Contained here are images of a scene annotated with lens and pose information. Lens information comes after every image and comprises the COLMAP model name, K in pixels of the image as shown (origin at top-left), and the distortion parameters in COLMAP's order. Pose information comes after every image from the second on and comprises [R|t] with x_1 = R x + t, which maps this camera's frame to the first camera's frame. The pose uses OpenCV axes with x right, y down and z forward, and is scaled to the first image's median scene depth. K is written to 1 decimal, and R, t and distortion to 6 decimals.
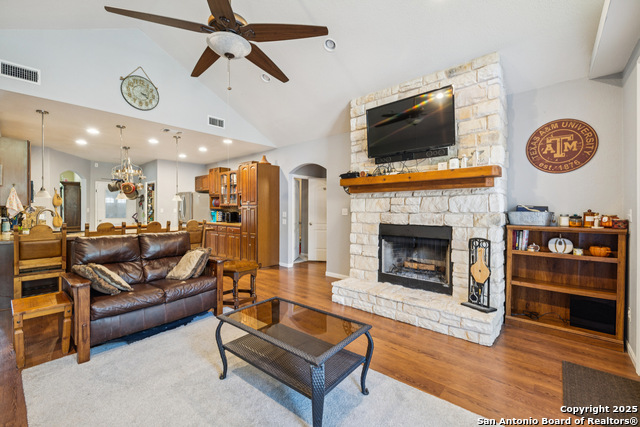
lens RADIAL K [[263.8, 0, 318.0], [0, 263.8, 212.1], [0, 0, 1]] dist [0.000859, 0.000148]
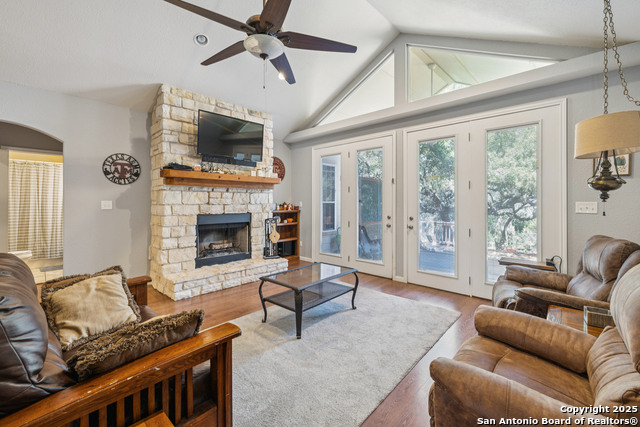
lens RADIAL K [[277.6, 0, 315.7], [0, 277.6, 202.8], [0, 0, 1]] dist [0.004920, -0.000802]
pose [[0.054568, -0.005283, 0.998496, -0.964133], [0.007562, 0.999960, 0.004878, -0.008714], [-0.998481, 0.007284, 0.054605, 0.482694]]
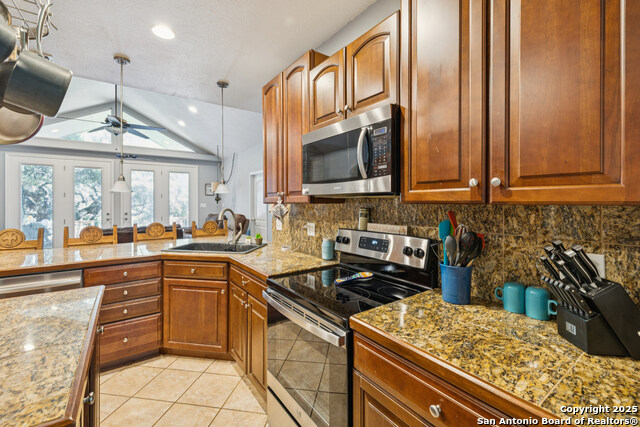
lens RADIAL K [[277.6, 0, 323.7], [0, 277.6, 201.6], [0, 0, 1]] dist [0.004920, -0.000802]
pose [[-0.969540, 0.000139, 0.244934, -1.726452], [0.002351, 0.999959, 0.008737, -0.039568], [-0.244923, 0.009047, -0.969500, 1.883927]]
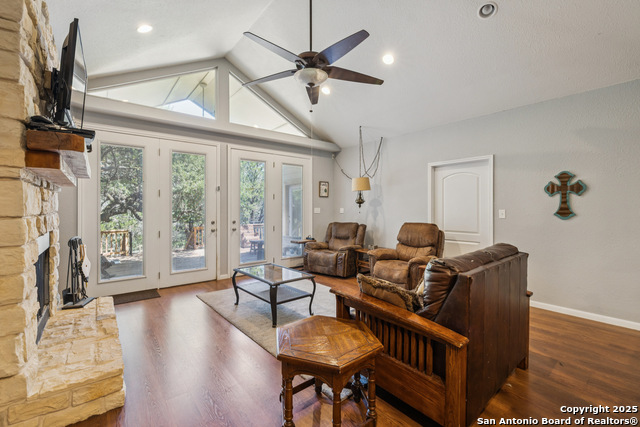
lens RADIAL K [[277.6, 0, 316.0], [0, 277.6, 210.3], [0, 0, 1]] dist [0.004920, -0.000802]
pose [[-0.982586, -0.004830, 0.185746, -0.372622], [-0.001644, 0.999849, 0.017303, -0.018021], [-0.185802, 0.016696, -0.982445, 1.533182]]
